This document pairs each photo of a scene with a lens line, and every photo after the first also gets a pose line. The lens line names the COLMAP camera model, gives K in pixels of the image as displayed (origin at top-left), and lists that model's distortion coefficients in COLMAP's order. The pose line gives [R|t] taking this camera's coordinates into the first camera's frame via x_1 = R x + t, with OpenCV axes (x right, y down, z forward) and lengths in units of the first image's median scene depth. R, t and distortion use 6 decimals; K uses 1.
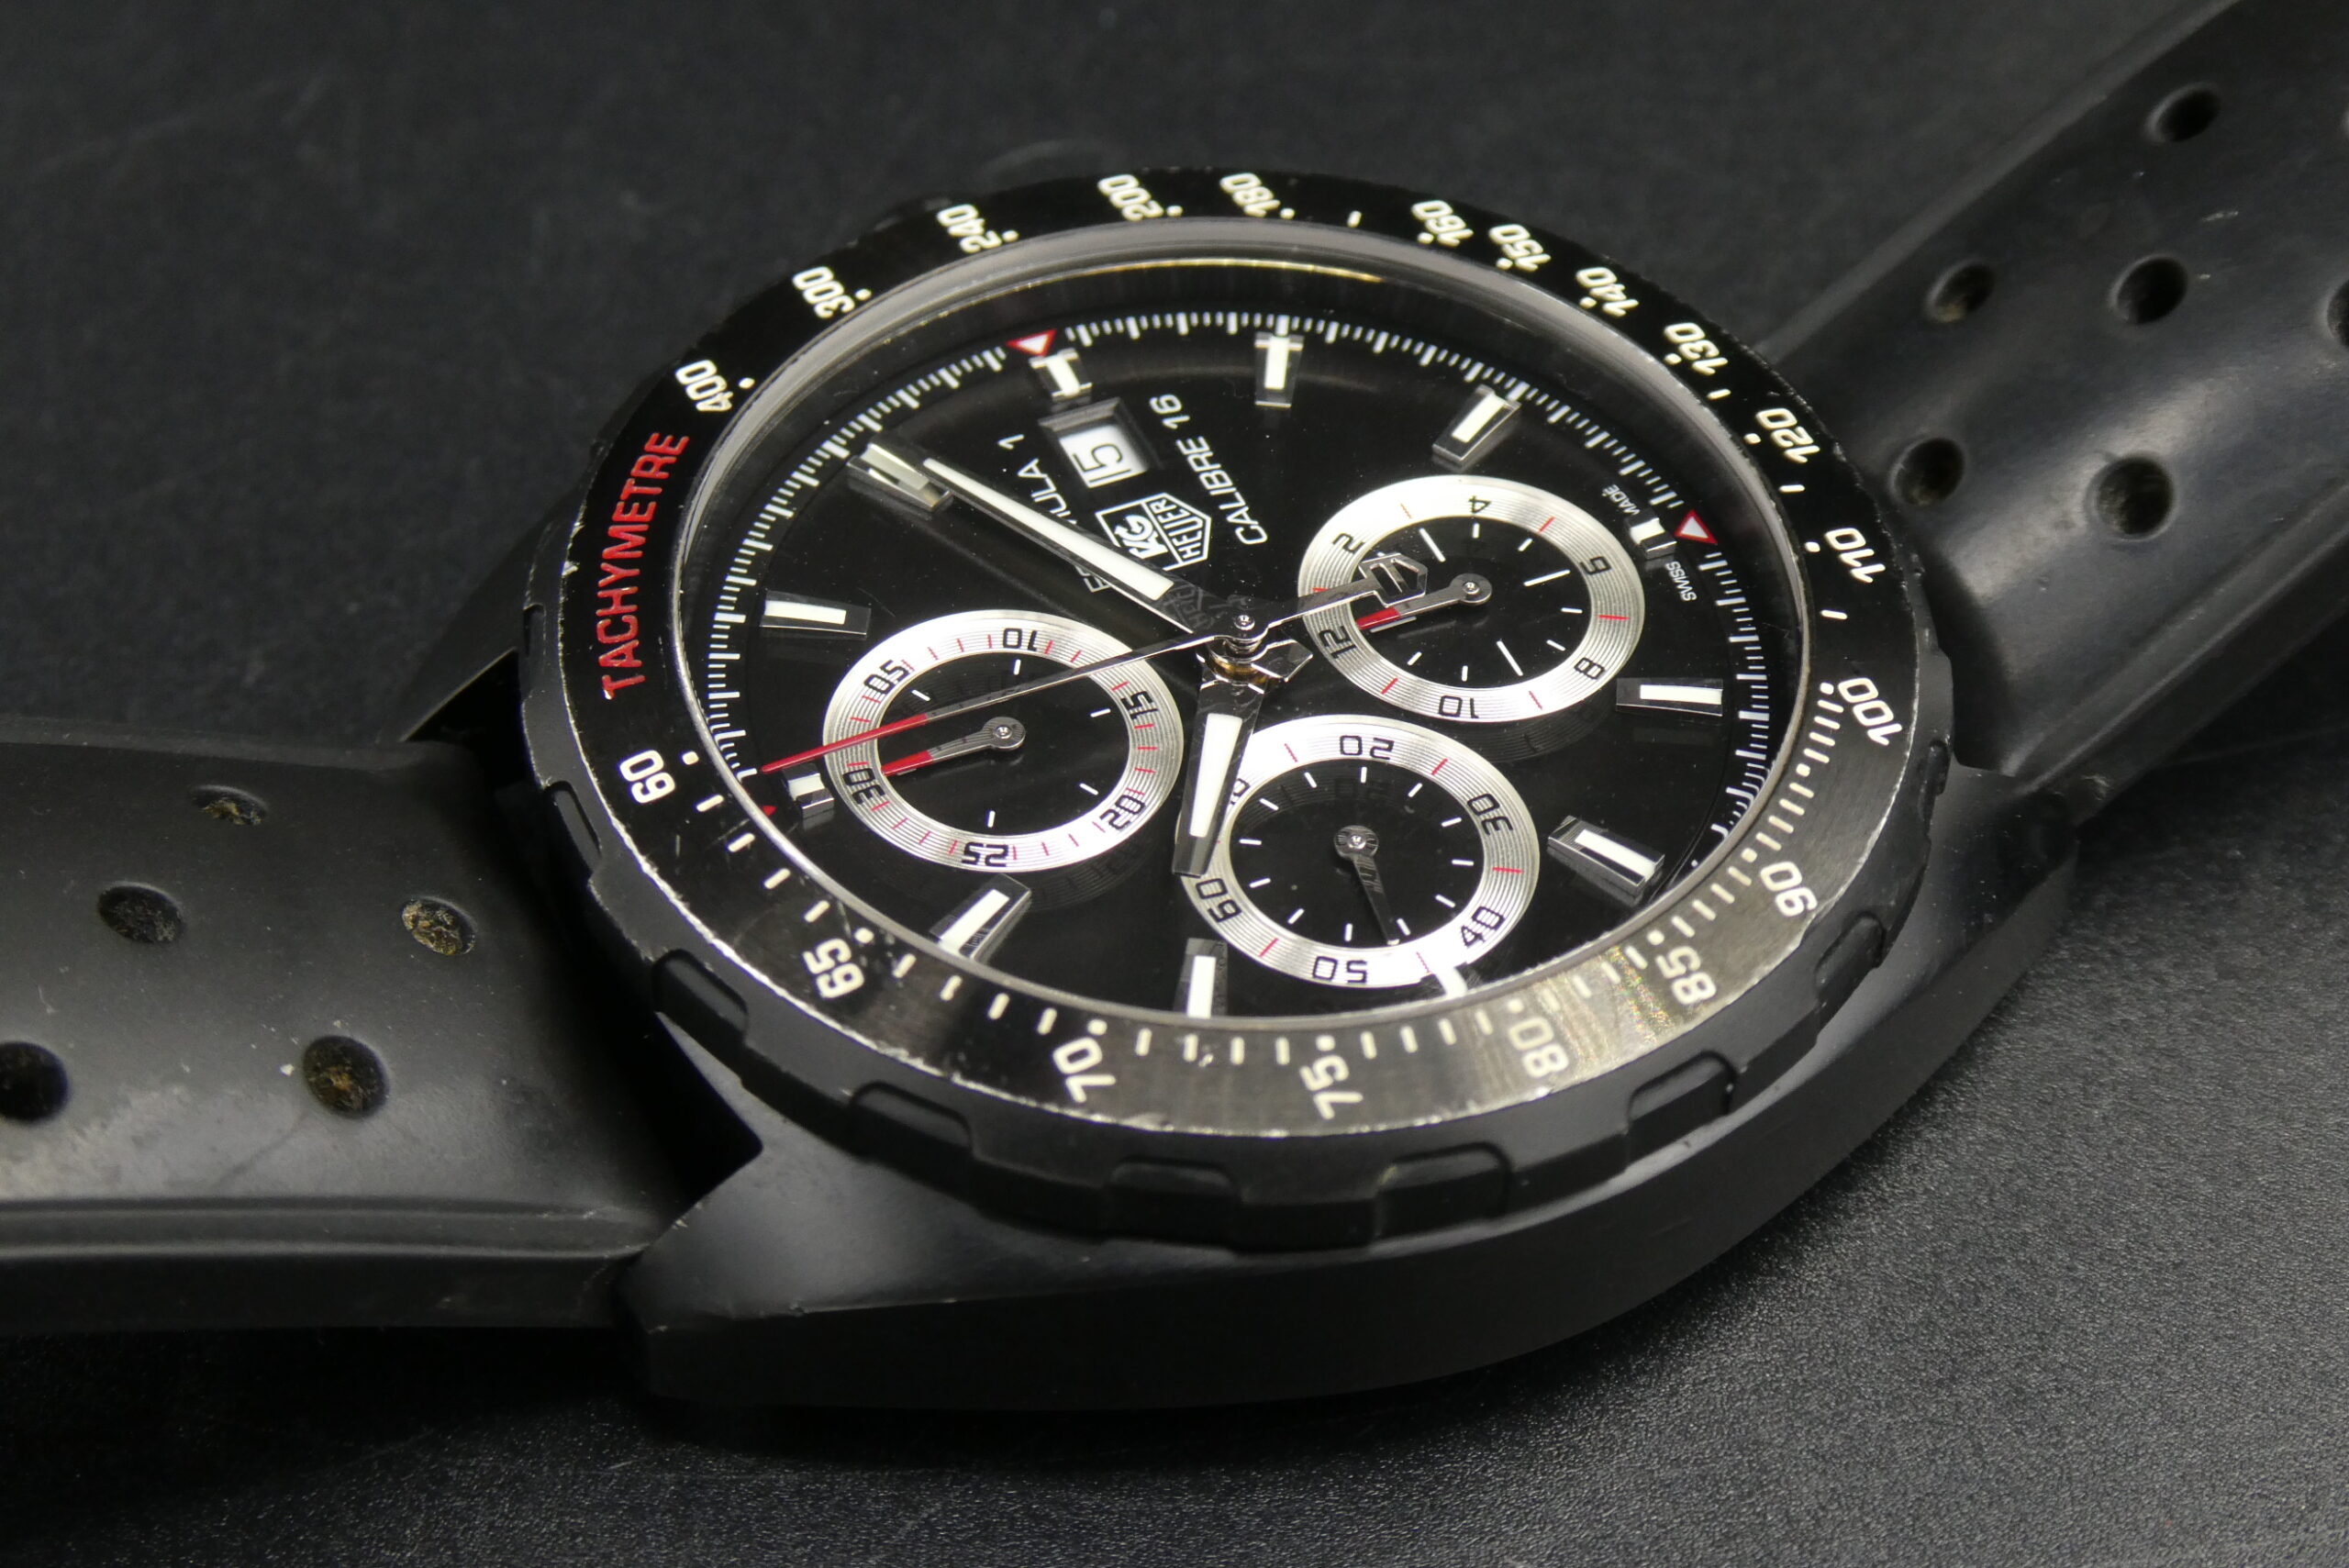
lens RADIAL K [[4125.5, 0, 1174.5], [0, 4125.5, 784.0], [0, 0, 1]] dist [0.167557, -0.034022]
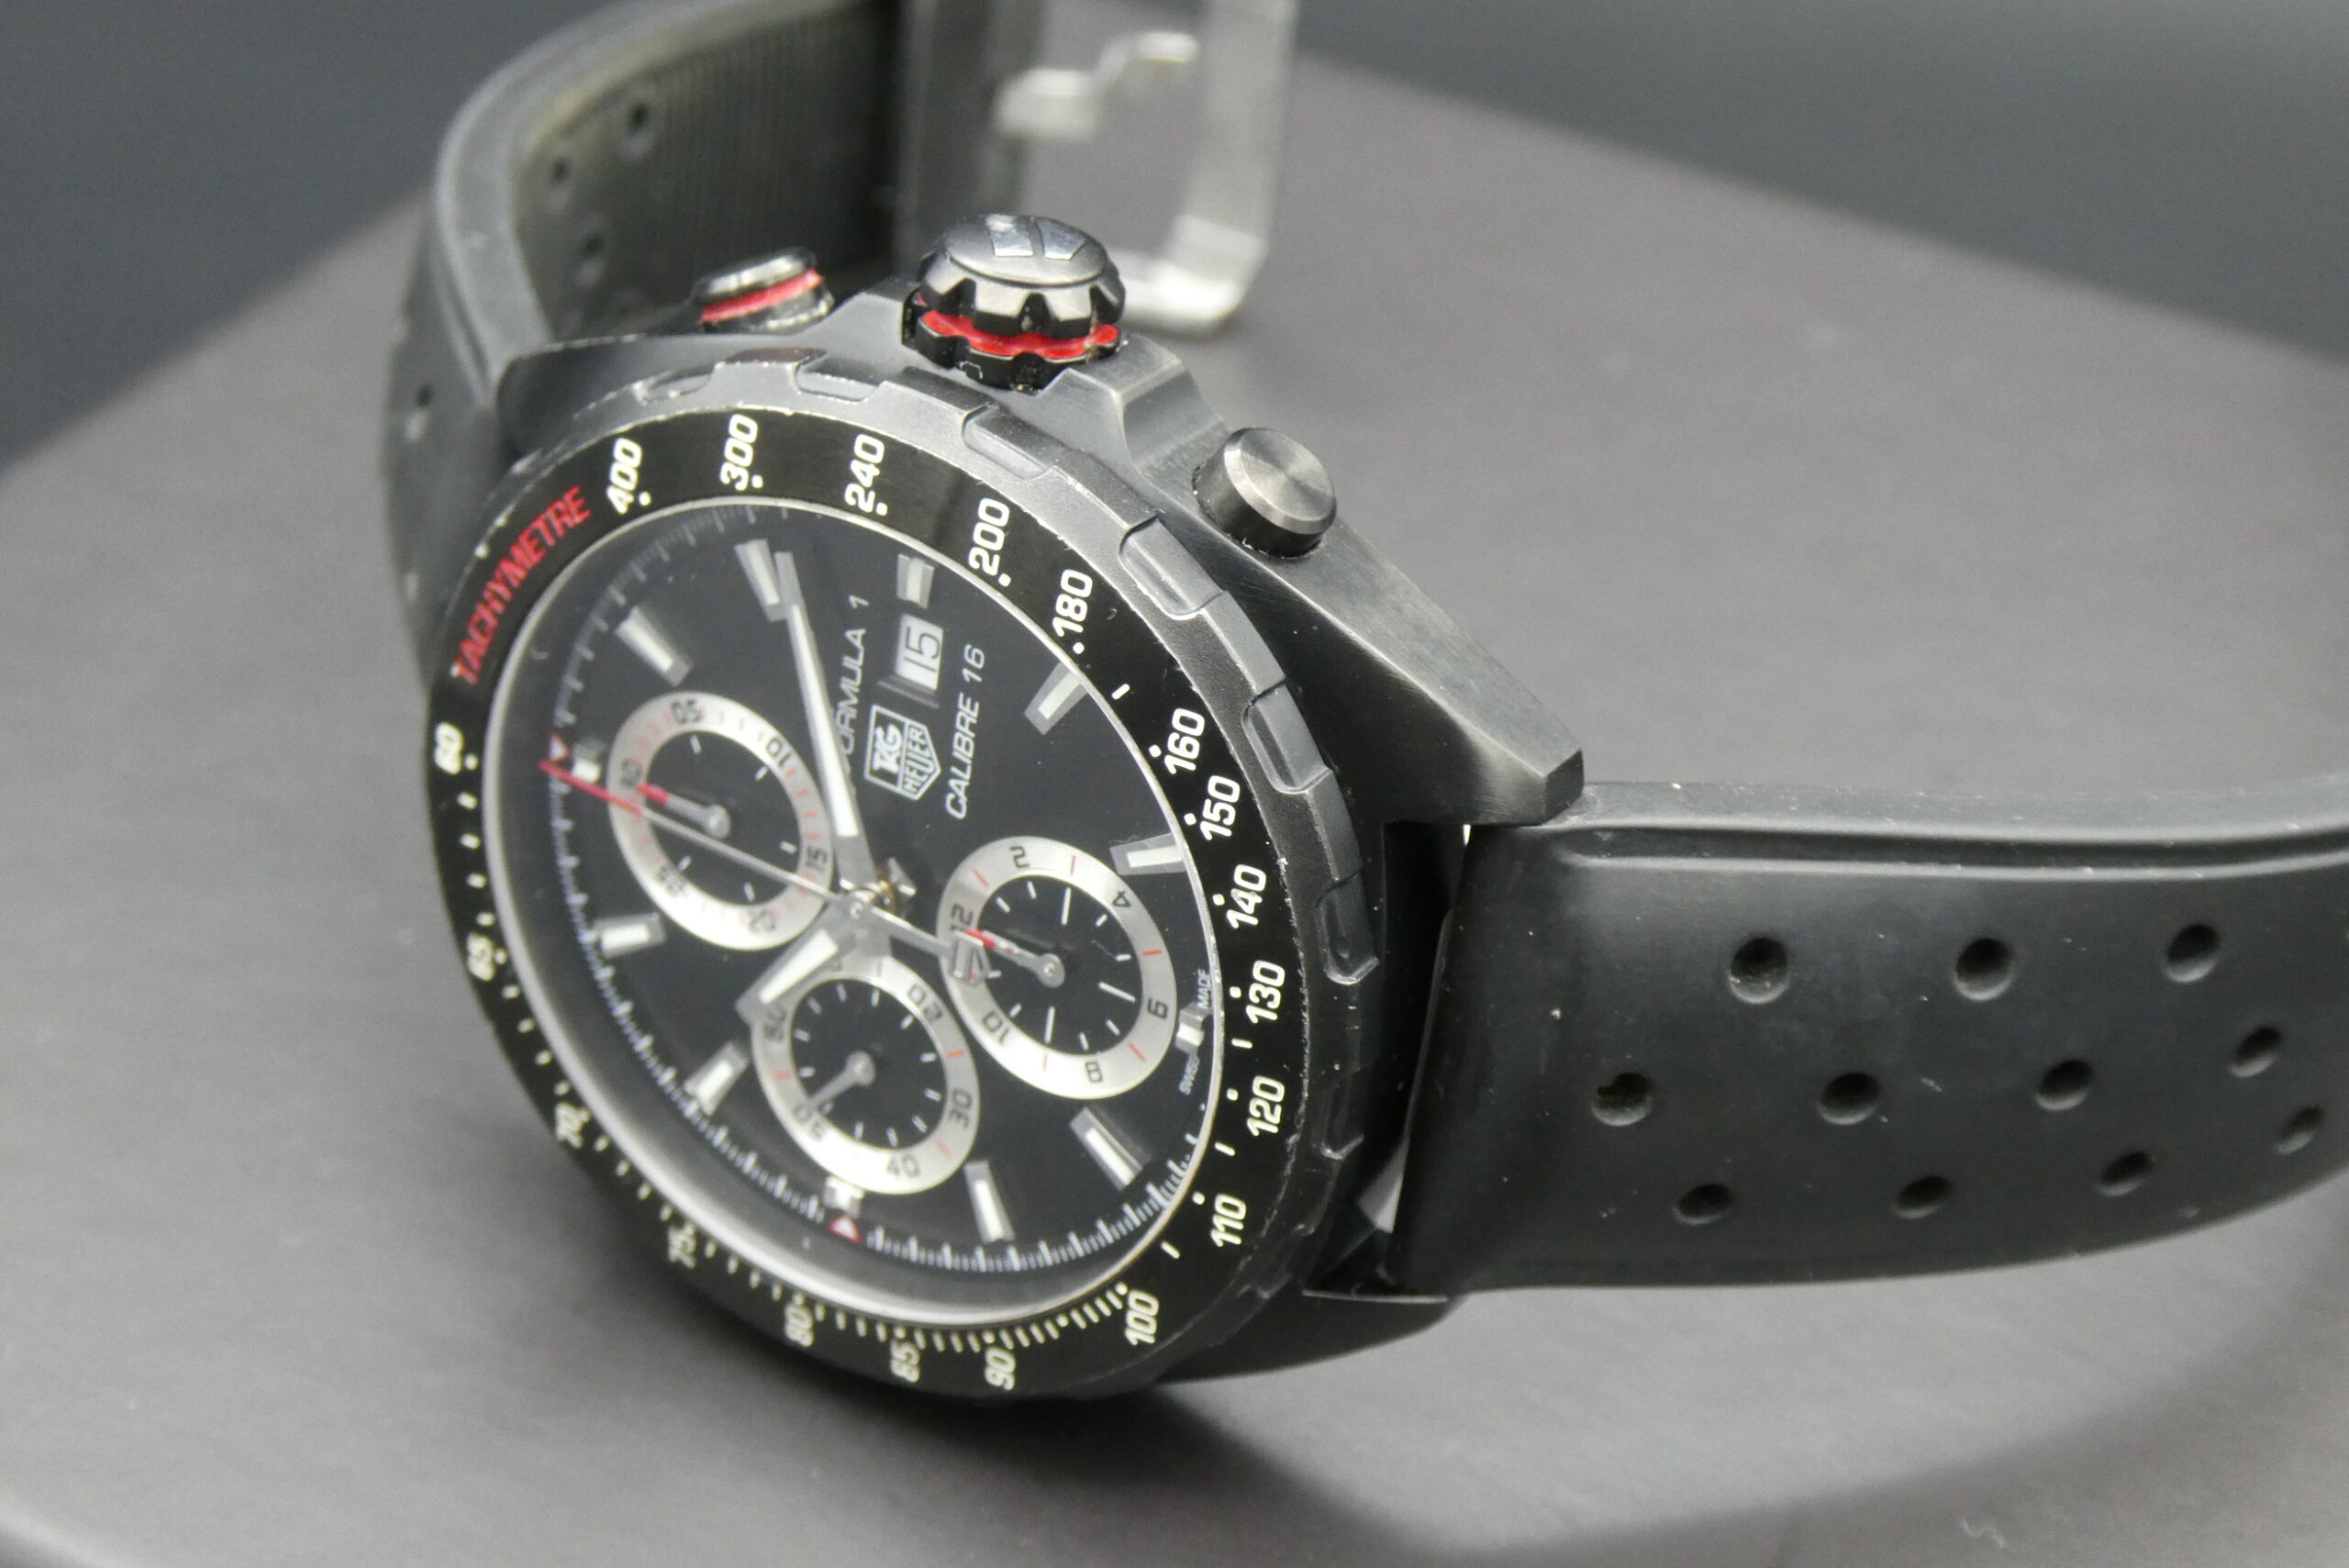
lens RADIAL K [[4532.9, 0, 1180.6], [0, 4532.9, 612.6], [0, 0, 1]] dist [0.557895, 0.058269]
pose [[0.707718, 0.676708, -0.202981, 0.299753], [0.012695, 0.275081, 0.961337, -1.367163], [0.706381, -0.682933, 0.186089, 0.843413]]
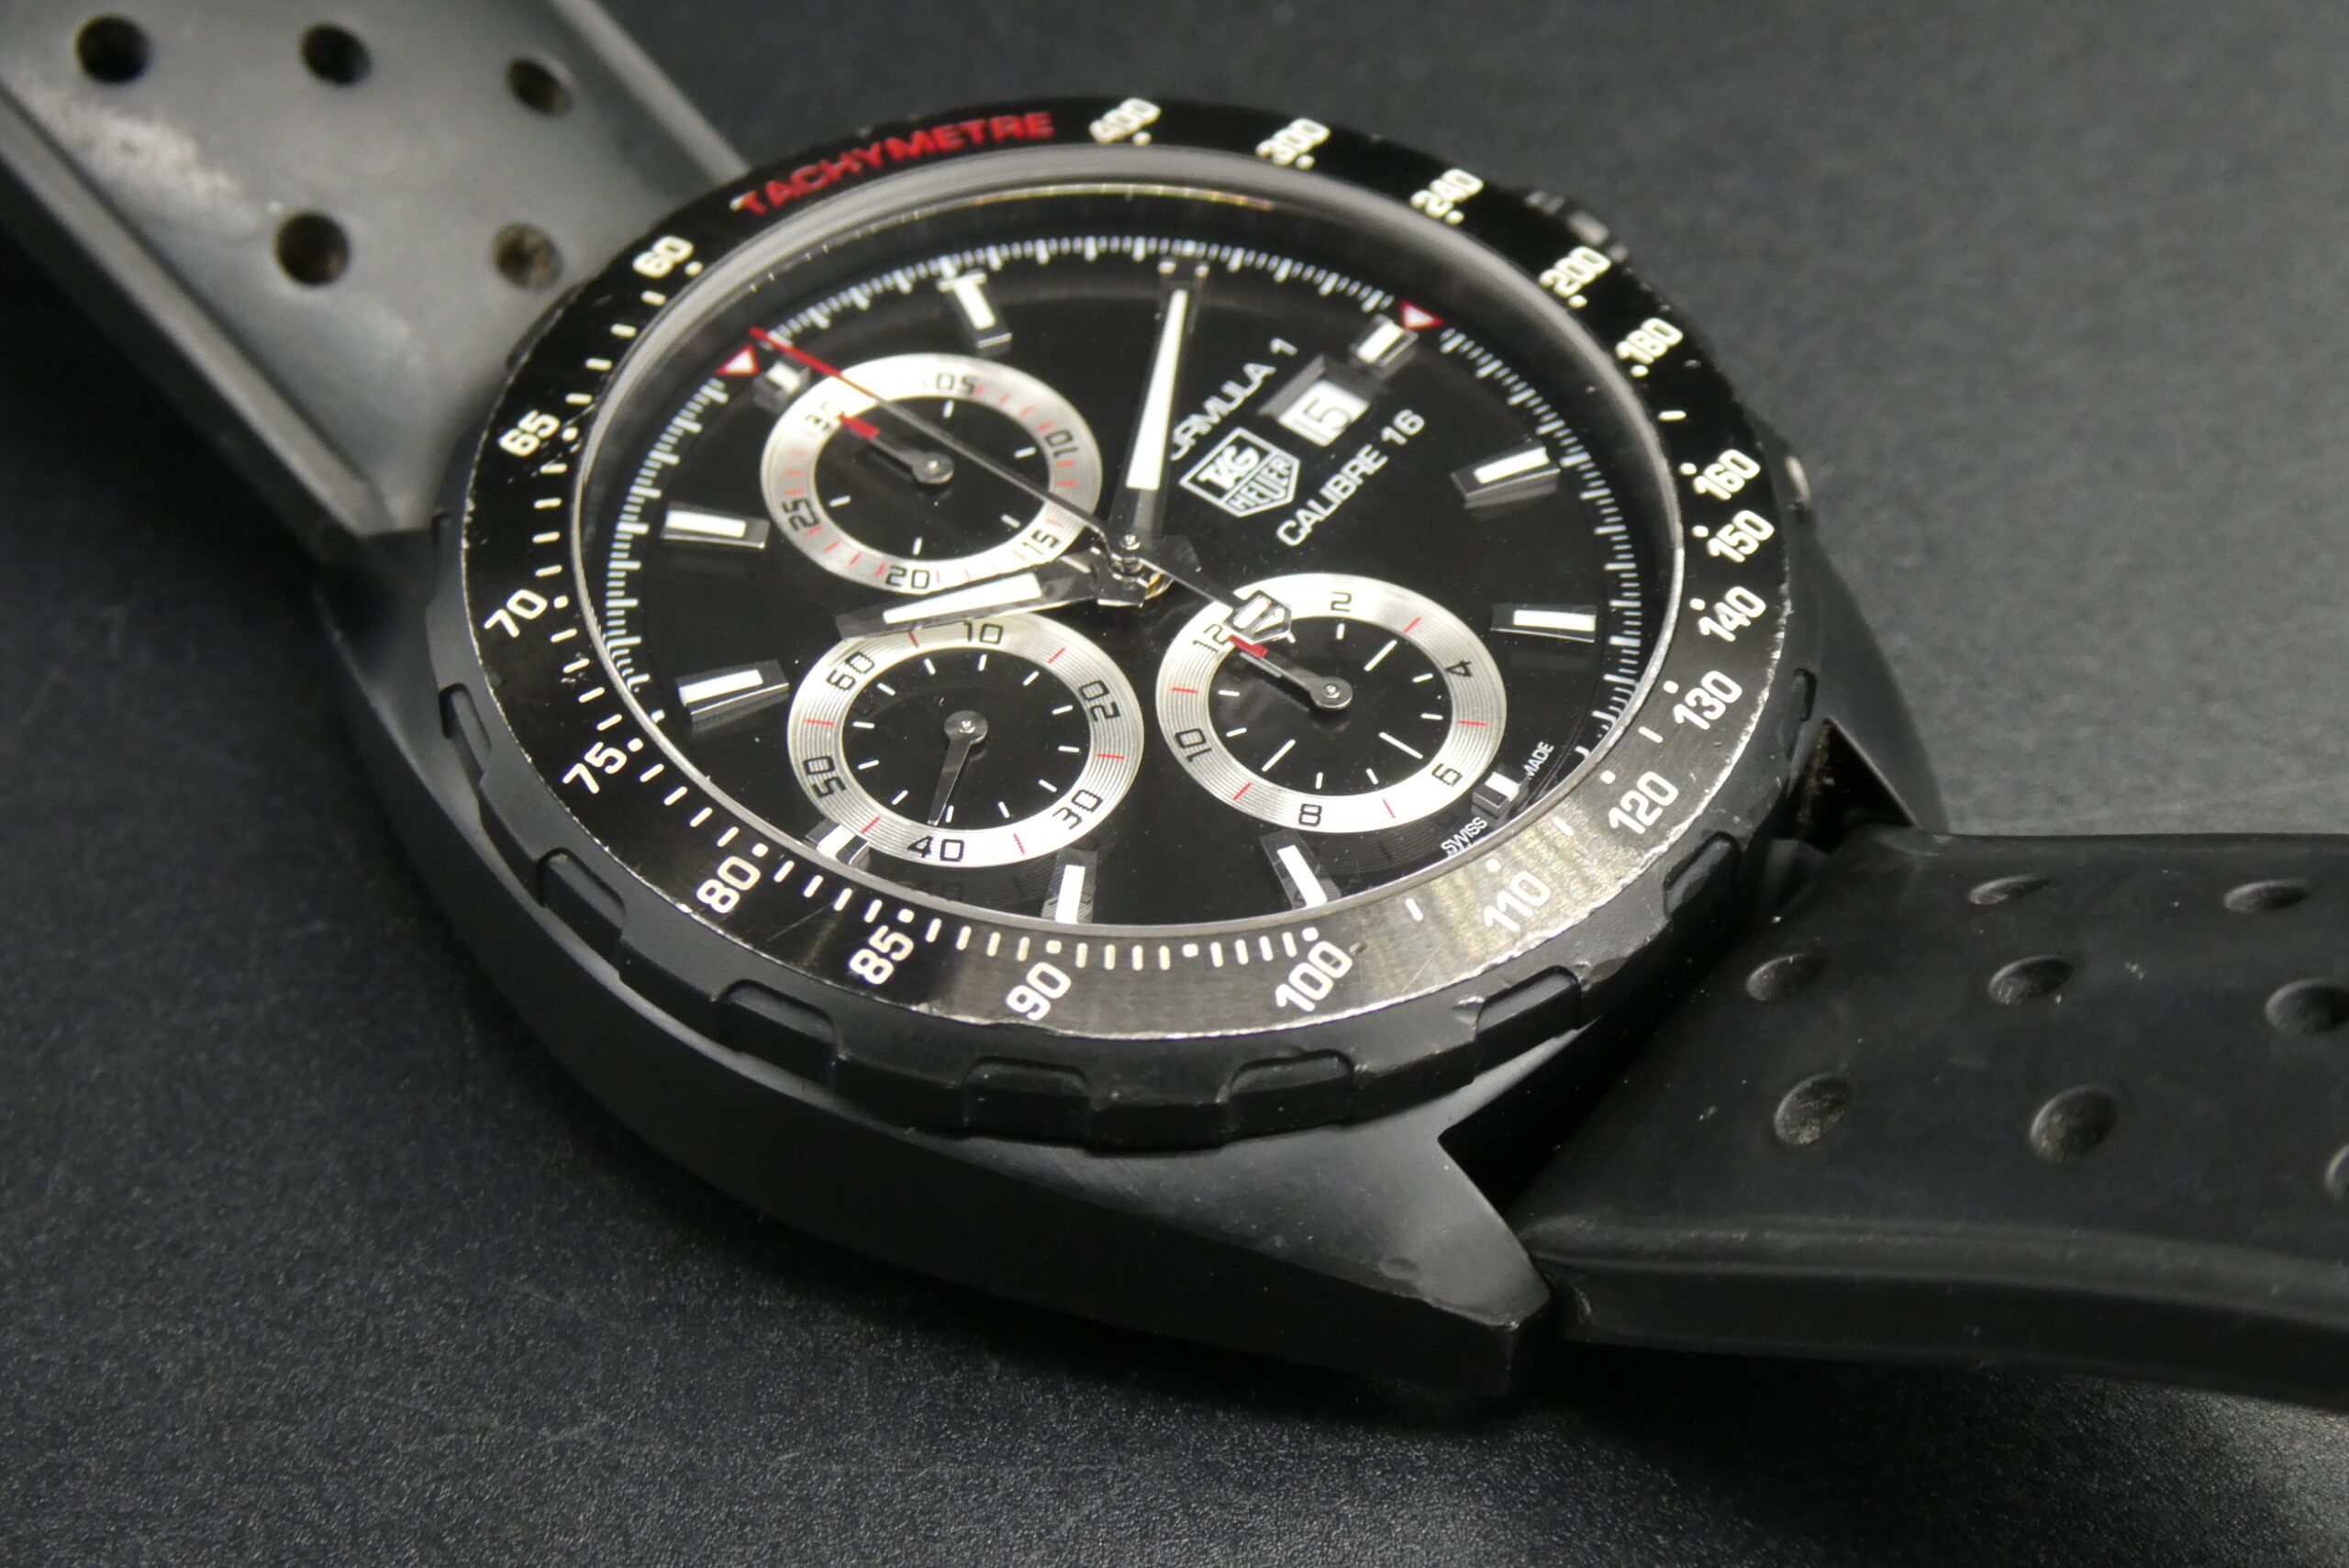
lens RADIAL K [[4306.4, 0, 1414.2], [0, 4306.4, 782.1], [0, 0, 1]] dist [0.025111, 0.124733]
pose [[0.511805, 0.642211, -0.570631, 0.675052], [-0.671491, 0.713353, 0.200568, -0.249020], [0.535869, 0.280522, 0.796337, 0.200824]]
